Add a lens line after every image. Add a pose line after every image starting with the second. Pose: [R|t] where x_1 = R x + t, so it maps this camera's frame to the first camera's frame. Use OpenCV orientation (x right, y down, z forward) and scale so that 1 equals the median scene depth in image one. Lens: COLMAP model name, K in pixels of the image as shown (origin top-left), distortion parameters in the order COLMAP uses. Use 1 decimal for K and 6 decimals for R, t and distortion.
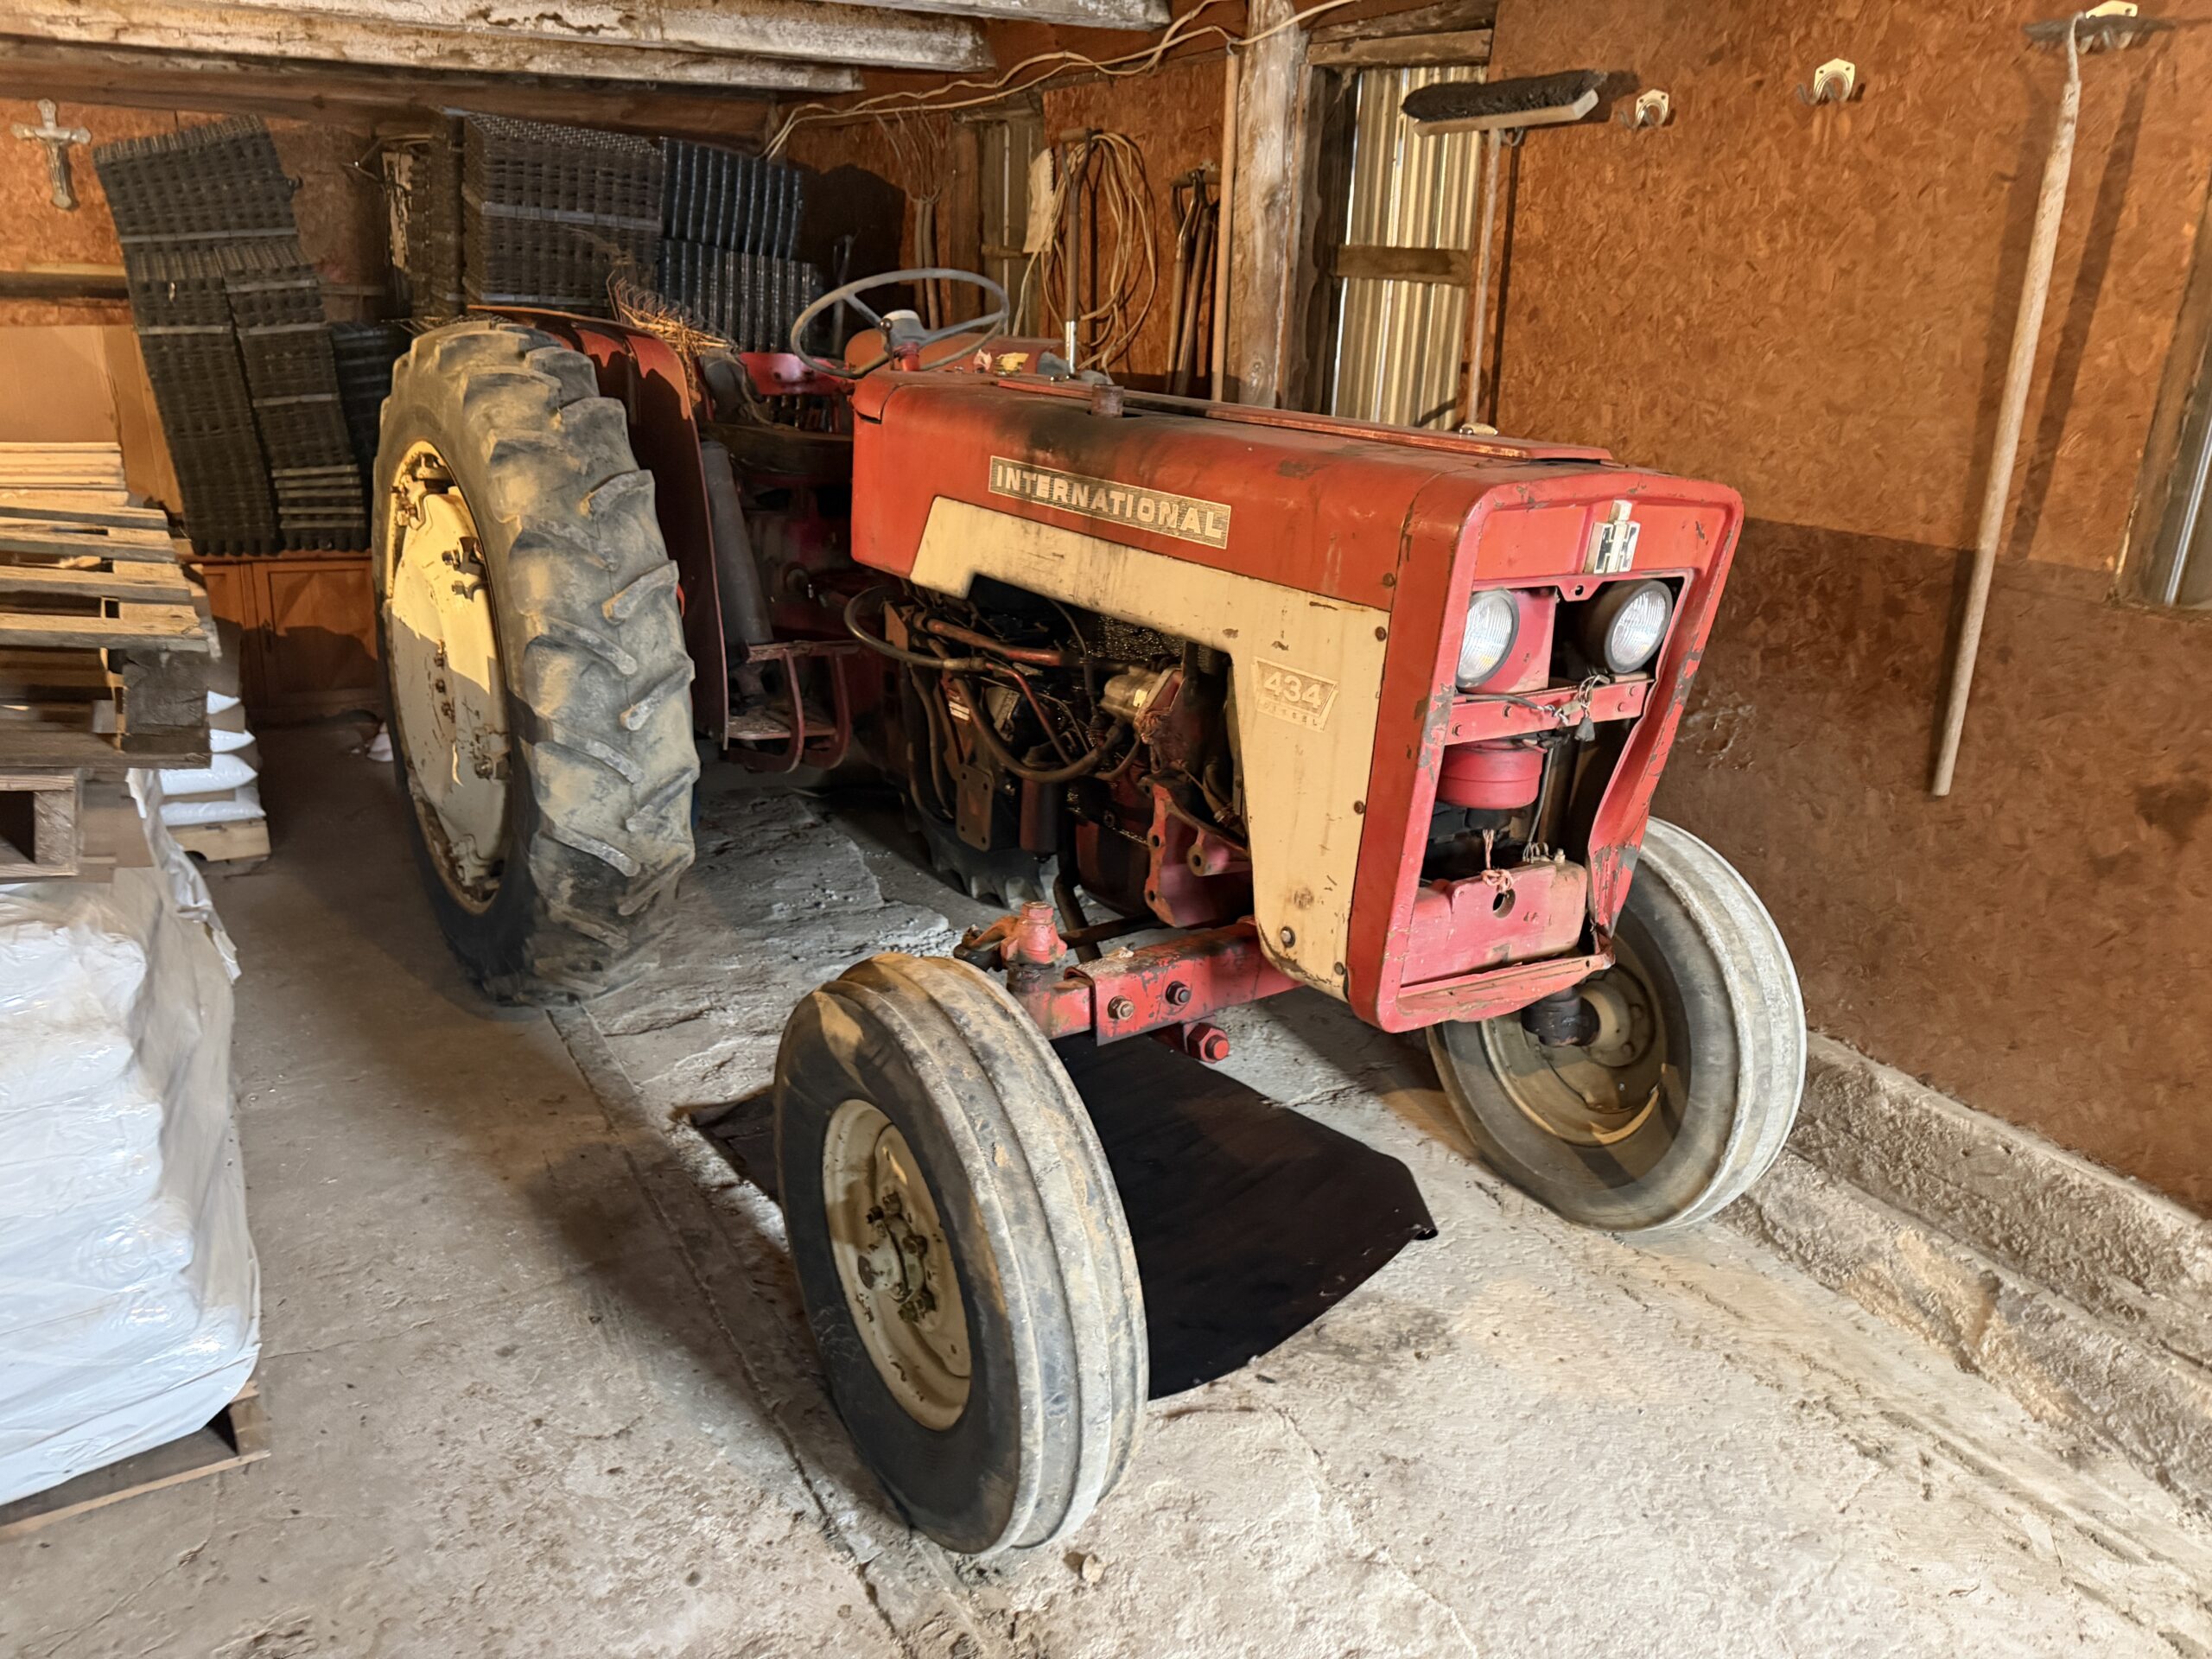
lens RADIAL K [[1557.2, 0, 1106.0], [0, 1557.2, 829.5], [0, 0, 1]] dist [-0.031491, 0.009720]
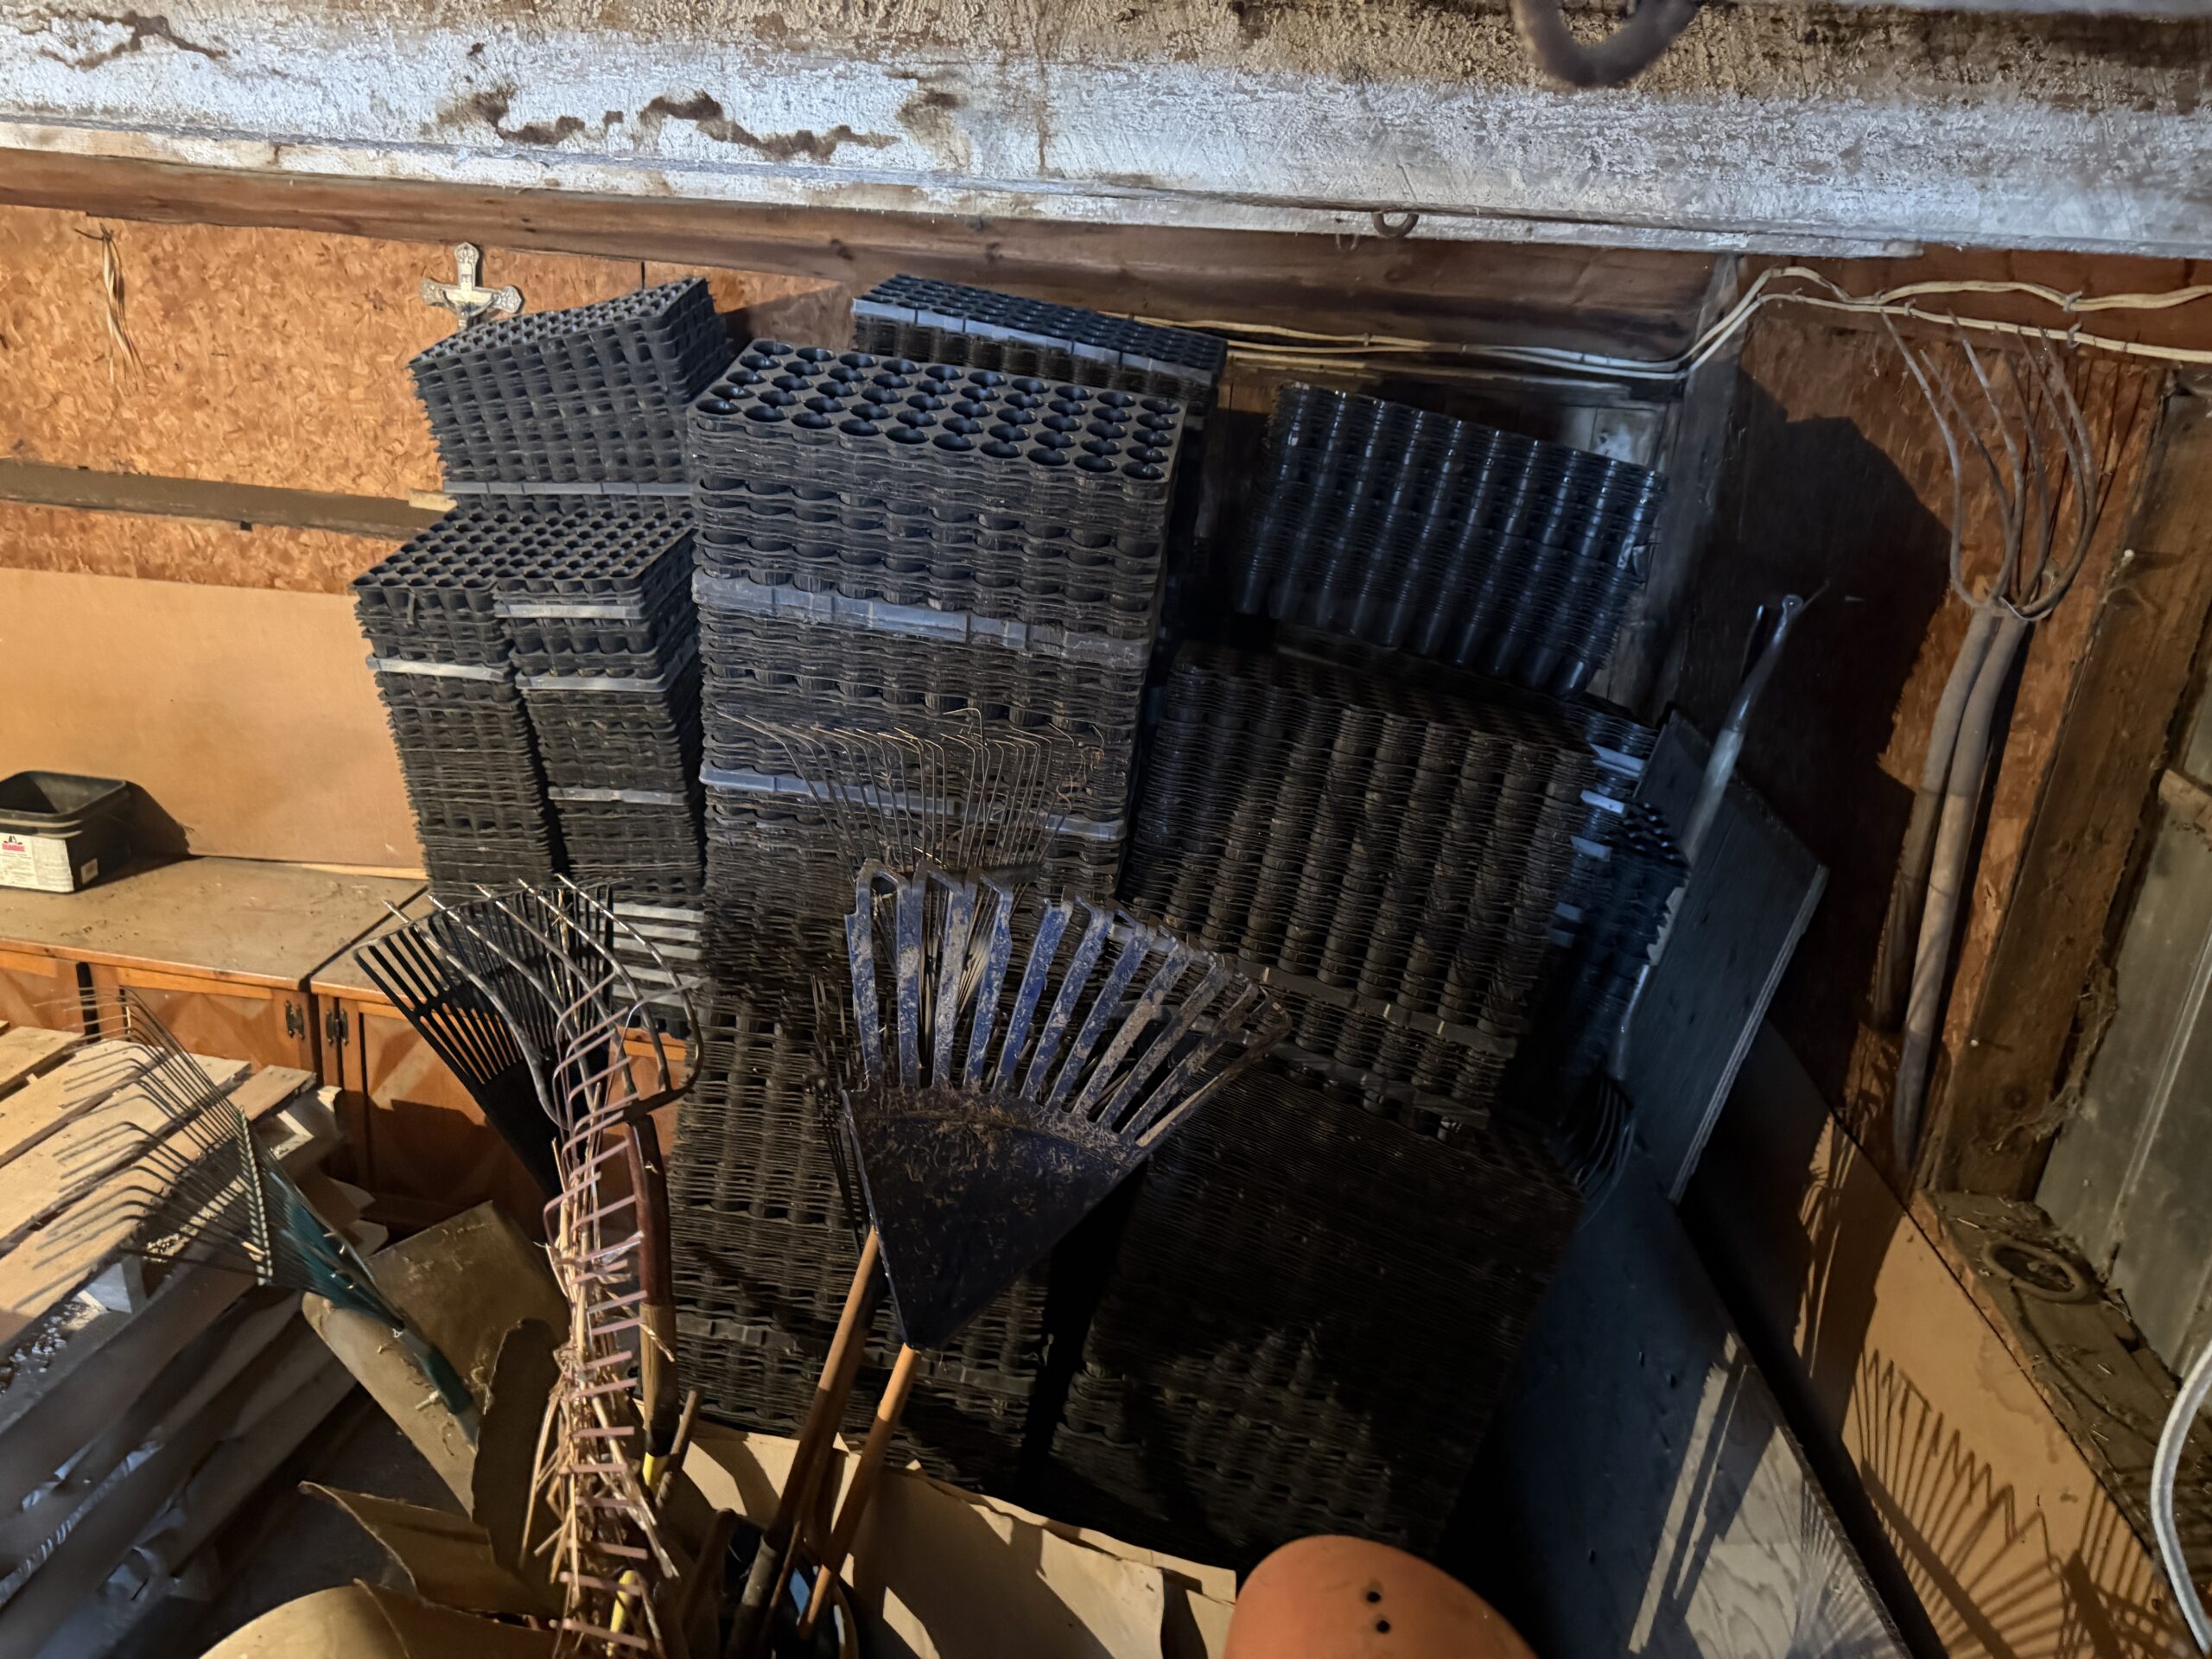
lens RADIAL K [[1510.2, 0, 1106.0], [0, 1510.2, 829.5], [0, 0, 1]] dist [0.033213, -0.053761]
pose [[0.782756, 0.241646, -0.573498, -0.087312], [-0.252654, 0.965568, 0.062005, -0.419080], [0.568734, 0.096362, 0.816857, 0.795839]]
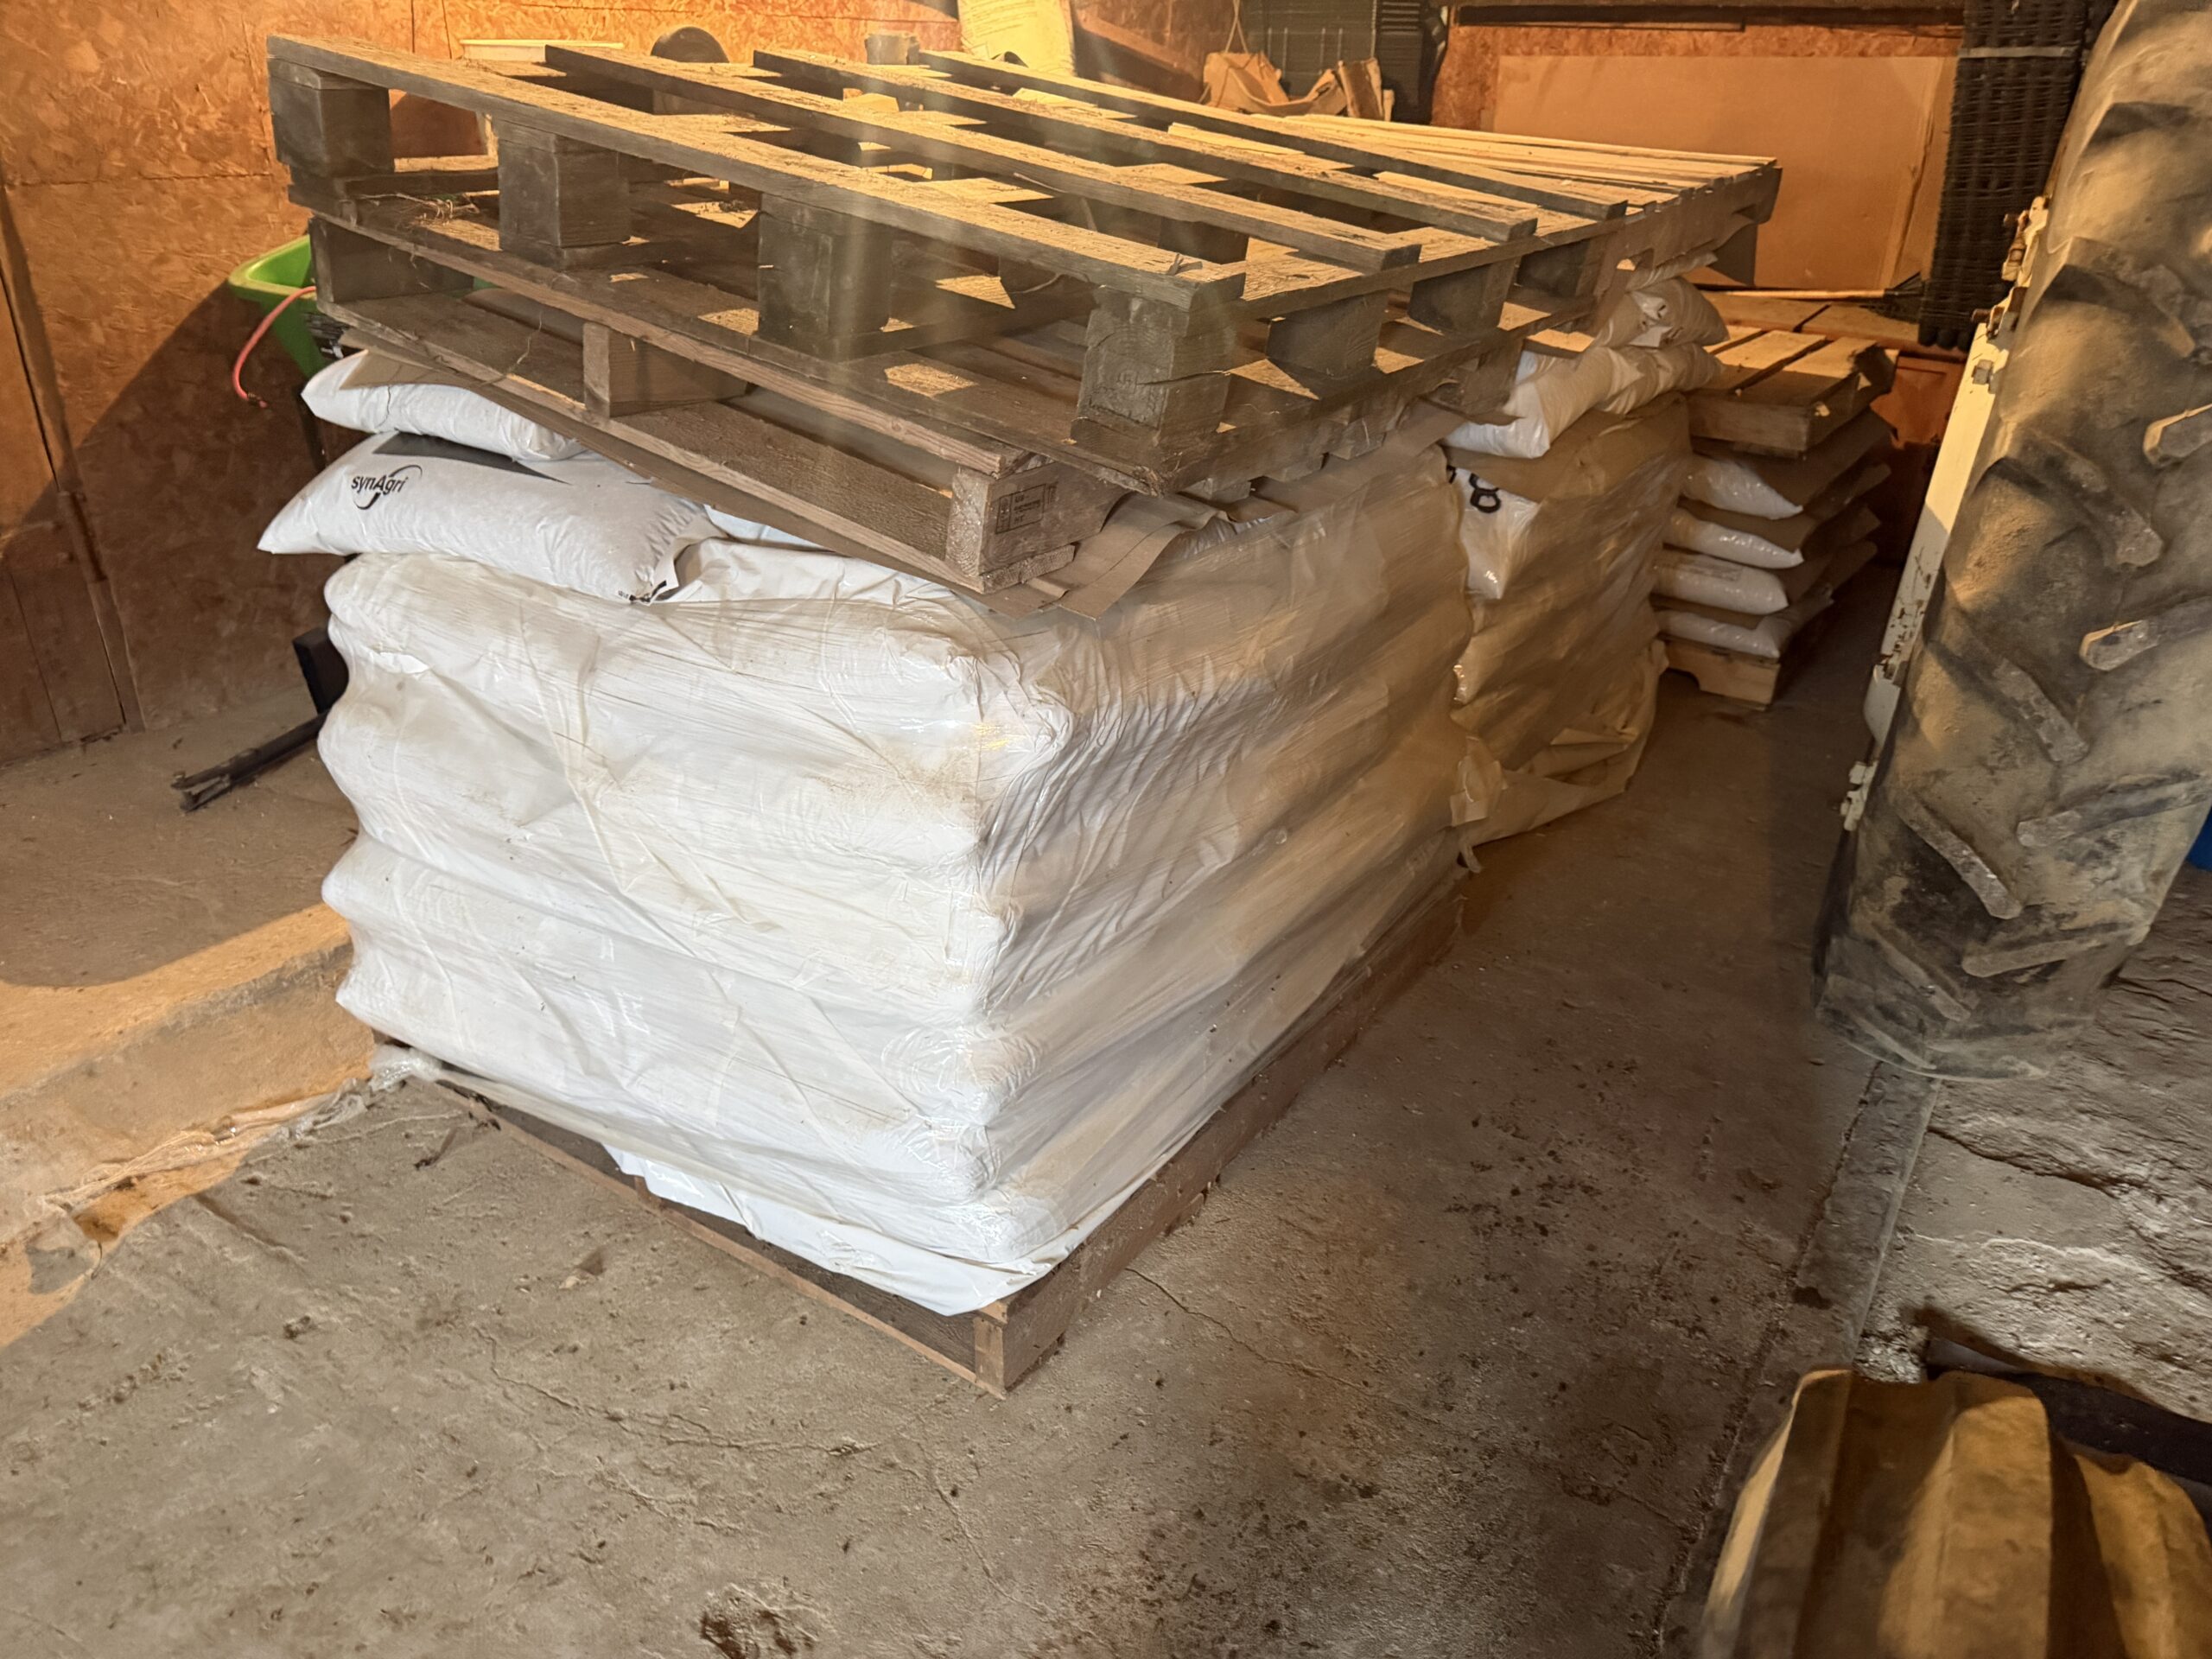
lens RADIAL K [[1571.1, 0, 1106.0], [0, 1571.1, 829.5], [0, 0, 1]] dist [0.002159, -0.001030]
pose [[0.438096, 0.374036, -0.817416, 0.003706], [-0.301311, 0.917820, 0.258491, -0.031773], [0.846926, 0.133052, 0.514794, 0.281321]]
